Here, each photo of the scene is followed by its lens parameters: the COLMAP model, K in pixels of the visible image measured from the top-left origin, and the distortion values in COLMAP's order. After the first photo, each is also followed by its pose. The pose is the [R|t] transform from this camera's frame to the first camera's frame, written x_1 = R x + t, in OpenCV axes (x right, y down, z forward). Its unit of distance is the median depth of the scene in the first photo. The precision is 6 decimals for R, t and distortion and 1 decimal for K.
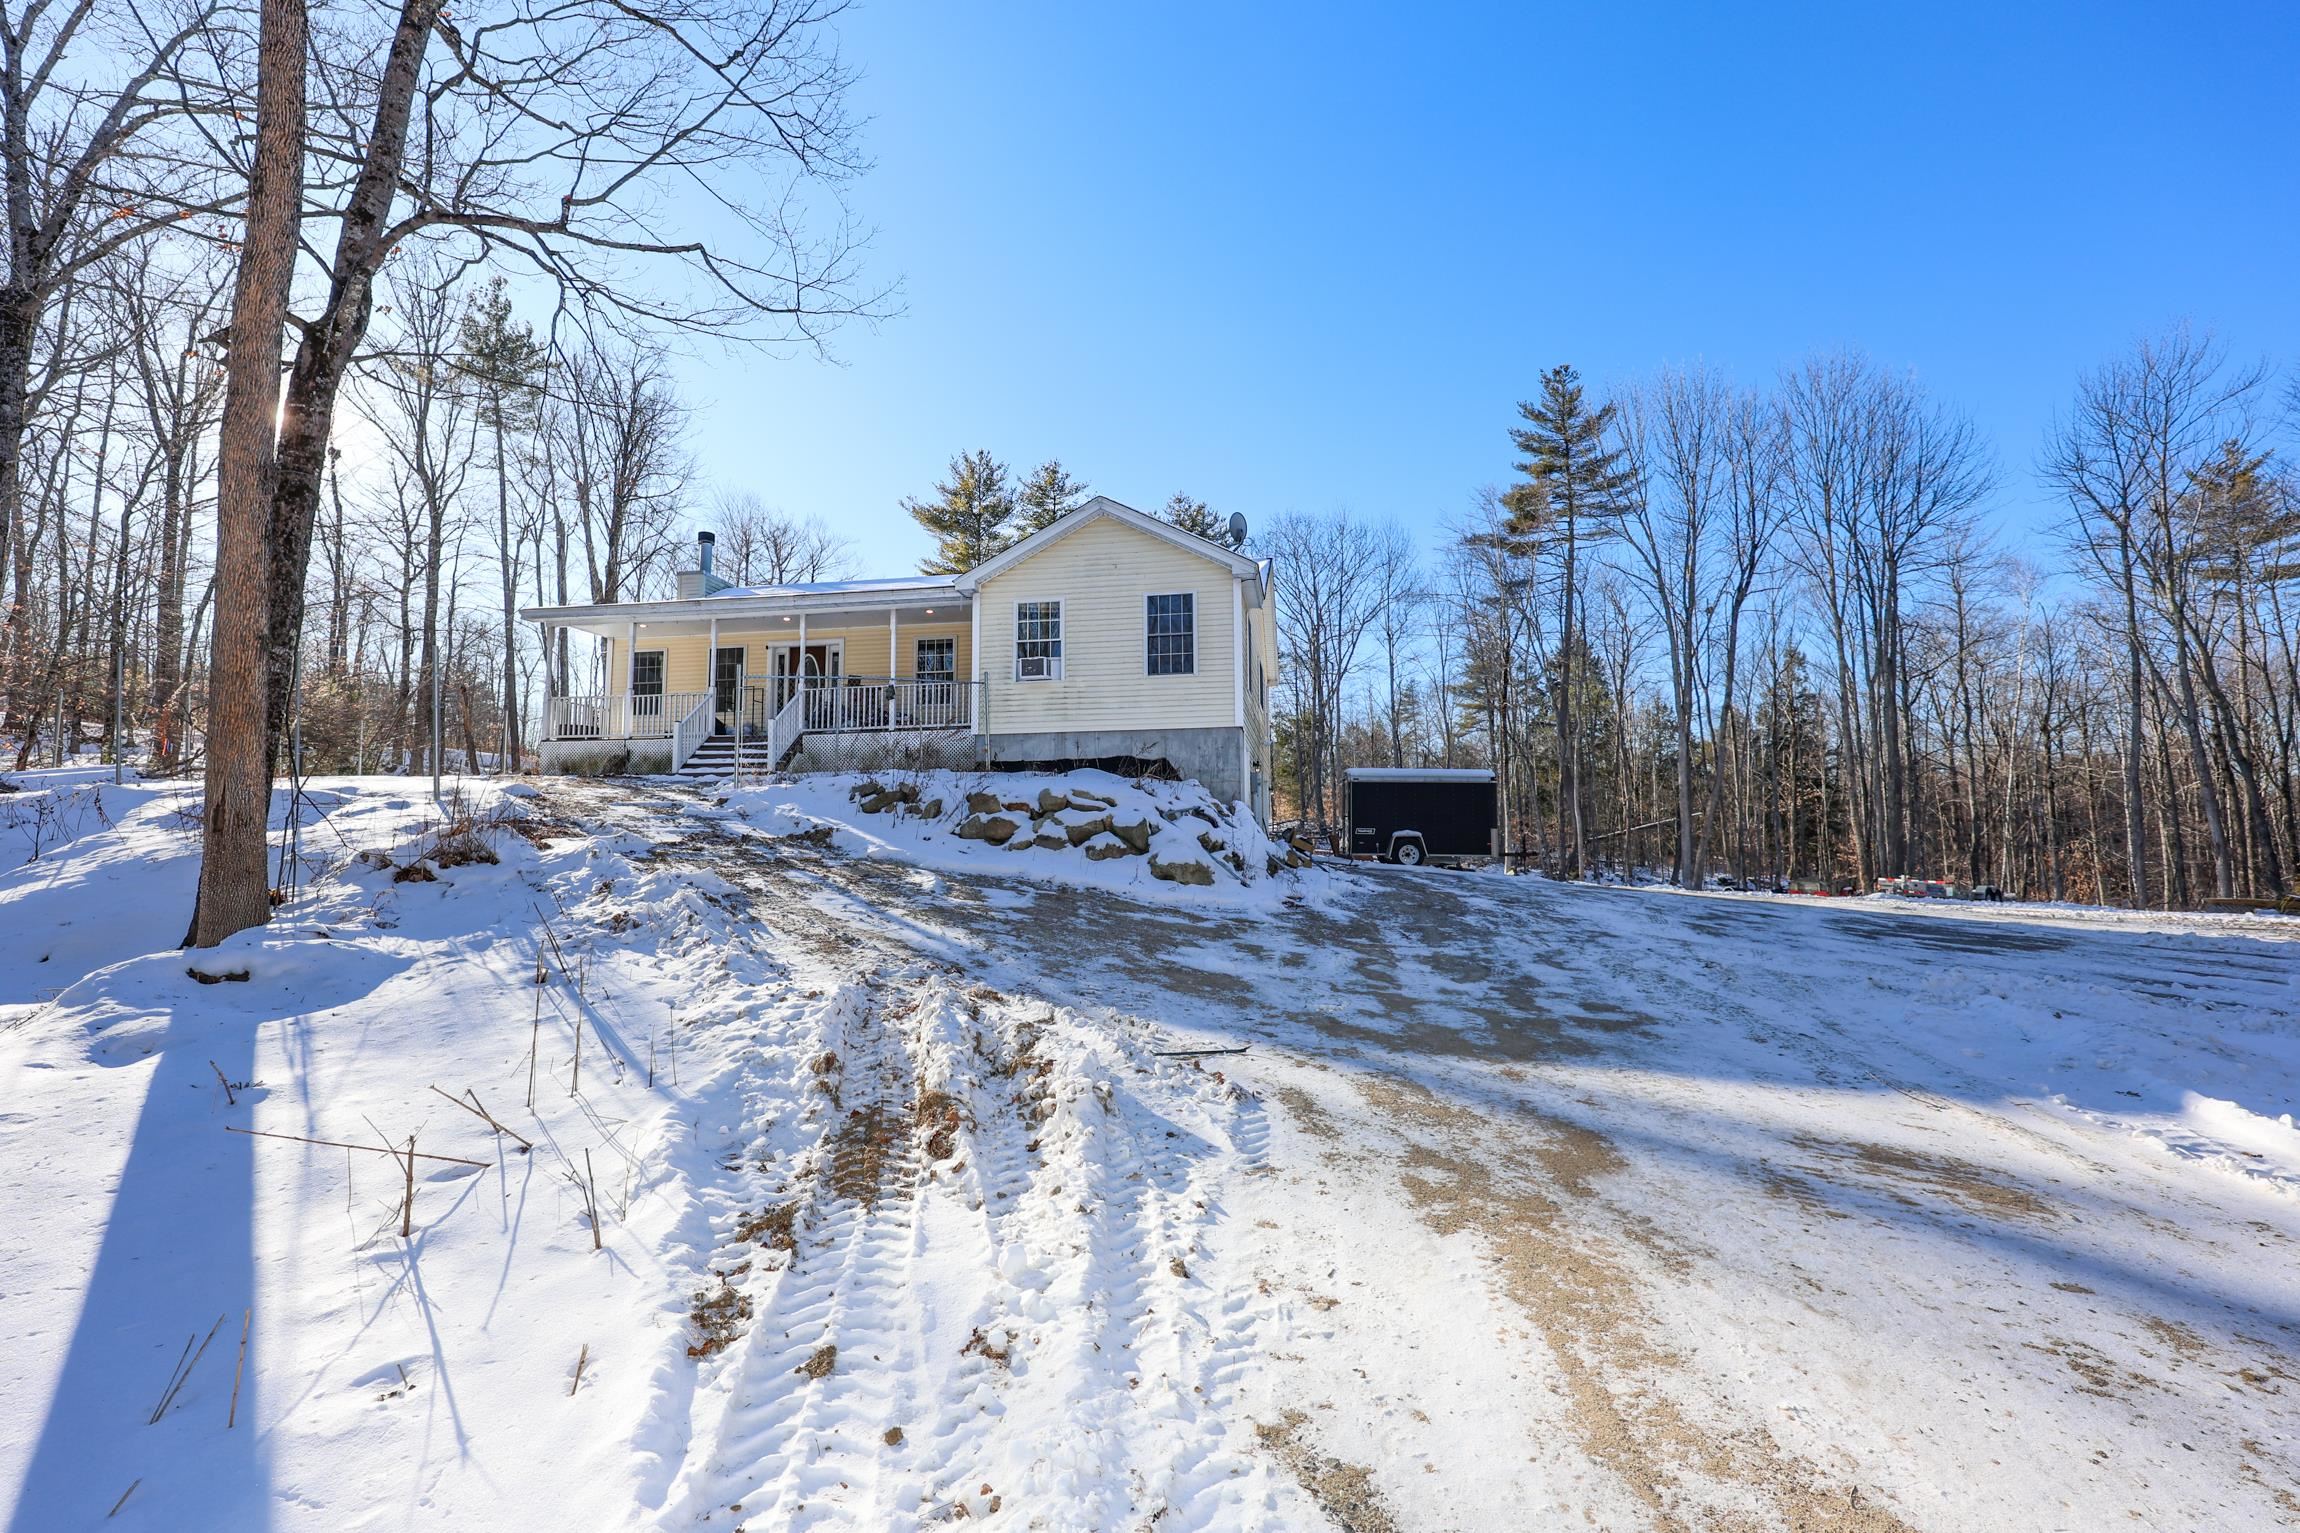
lens RADIAL K [[938.7, 0, 1154.9], [0, 938.7, 763.9], [0, 0, 1]] dist [0.004576, 0.000336]
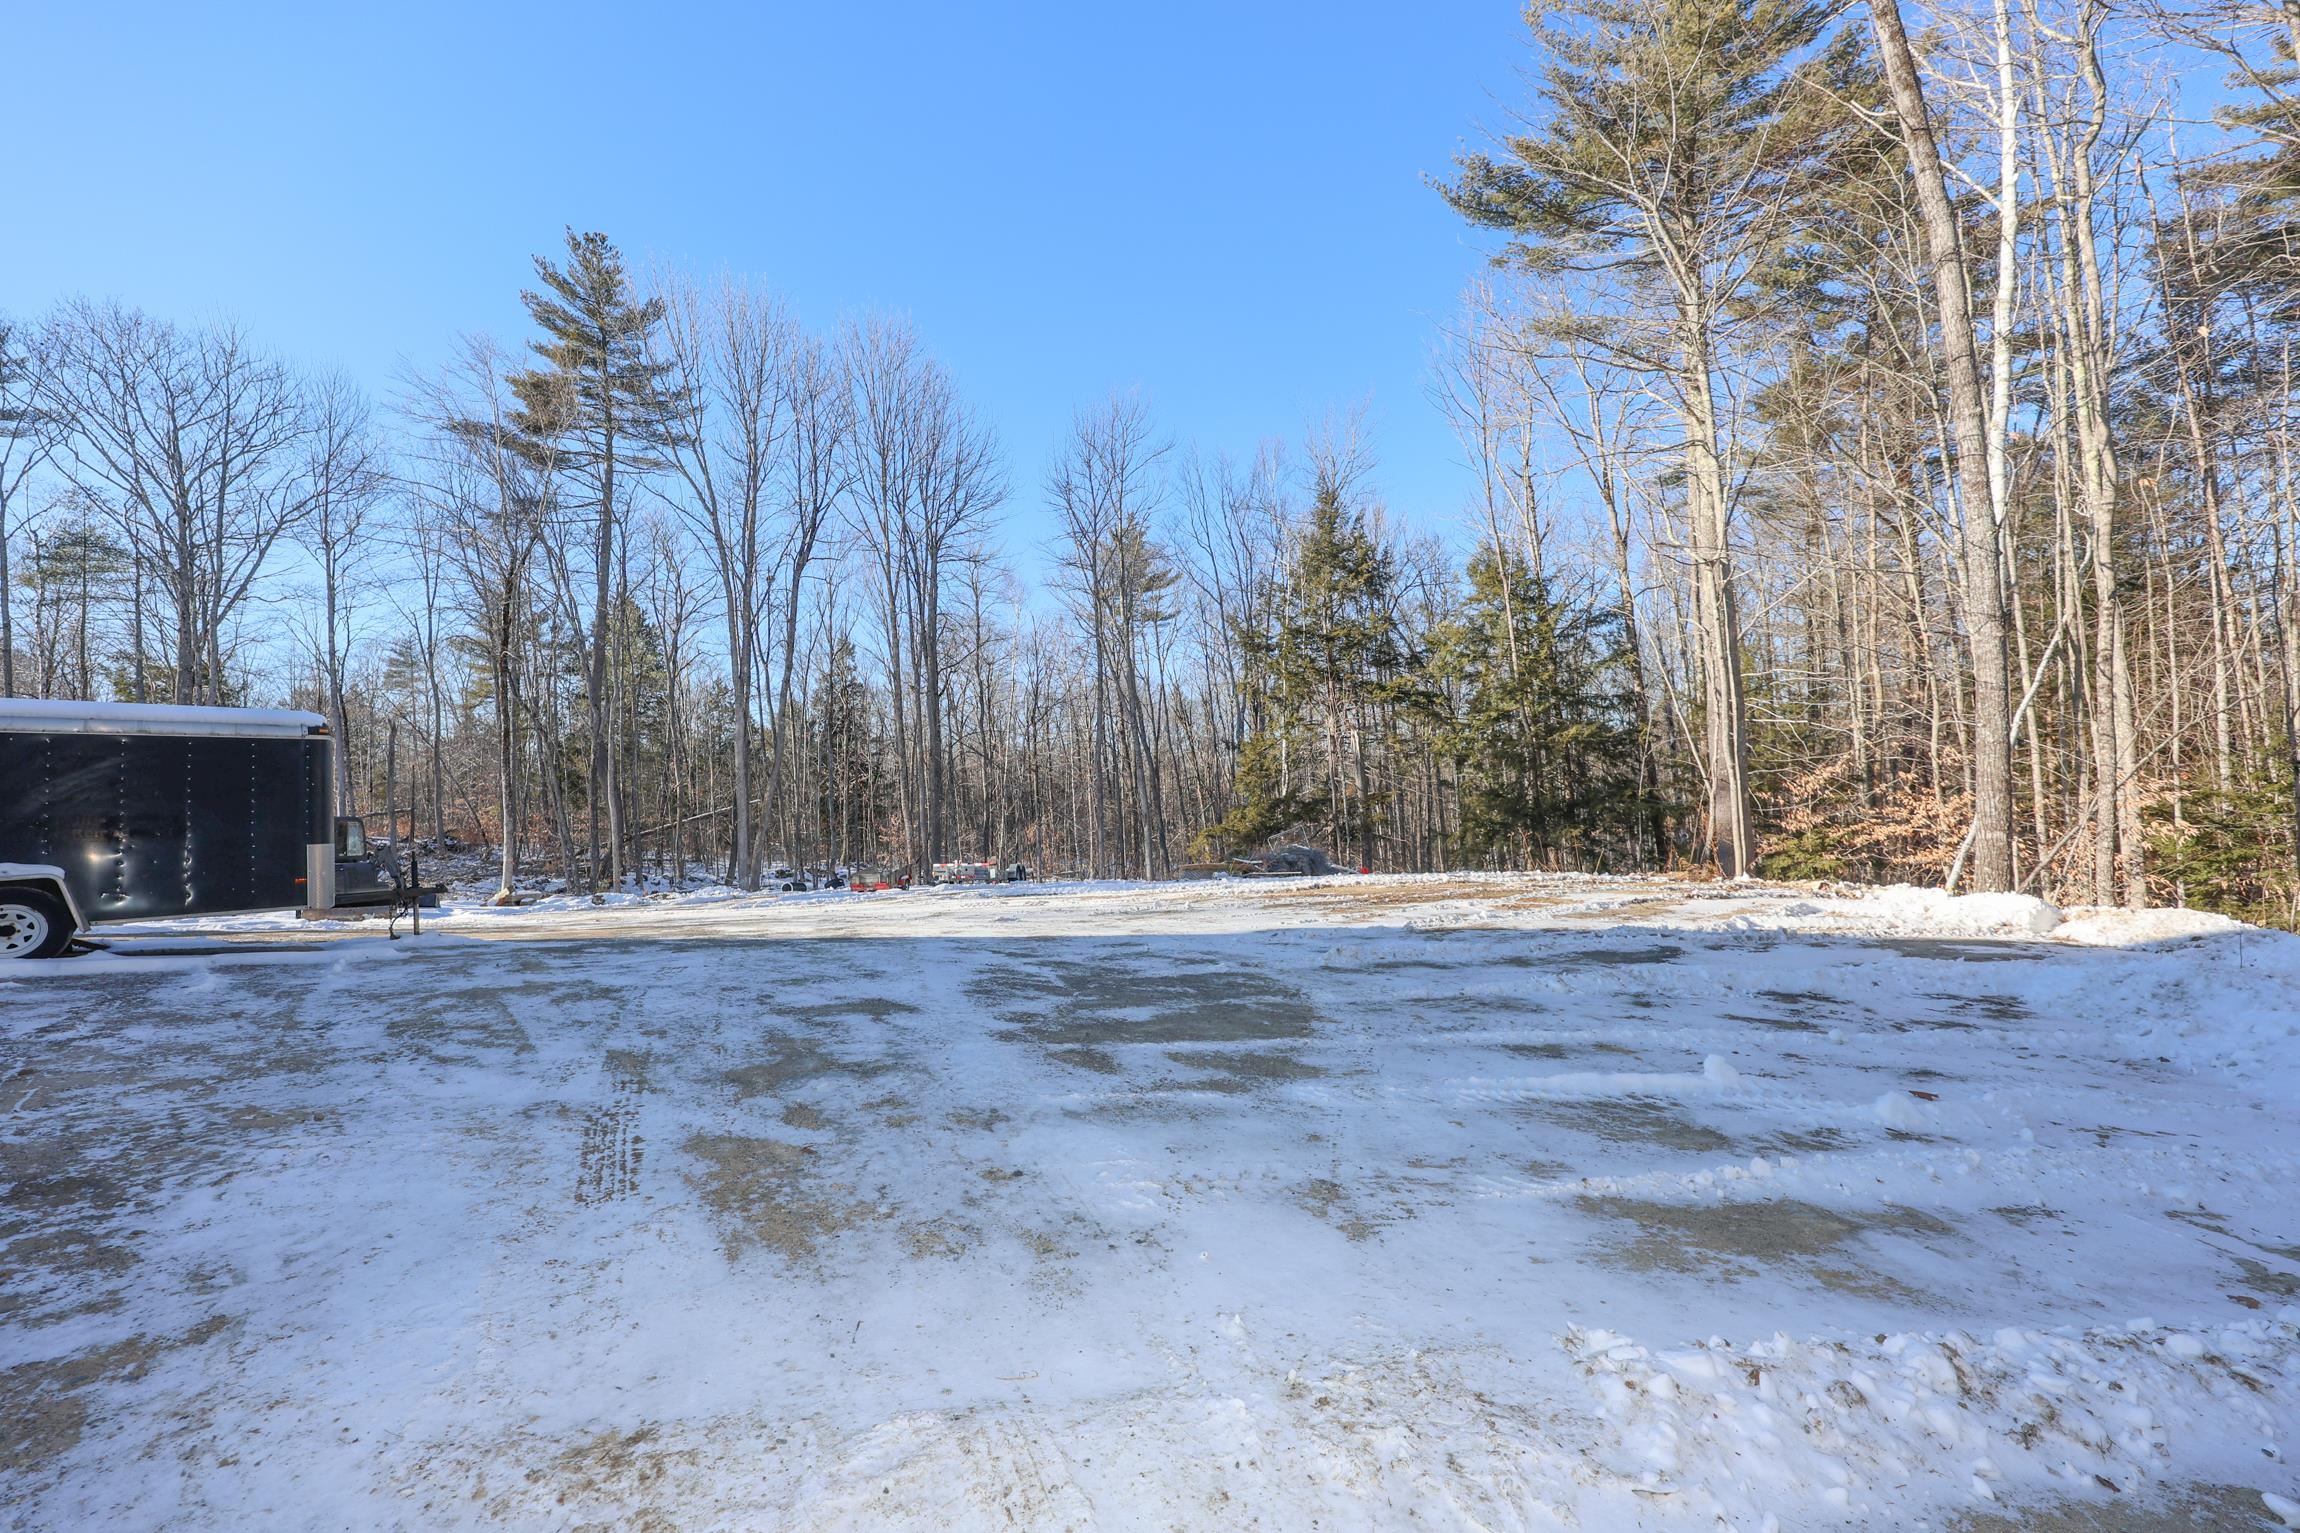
lens RADIAL K [[938.7, 0, 1154.9], [0, 938.7, 763.9], [0, 0, 1]] dist [0.004576, 0.000336]
pose [[0.601543, 0.004535, 0.798827, 0.087300], [-0.010295, 0.999945, 0.002076, 0.012179], [-0.798774, -0.009473, 0.601557, 0.151866]]
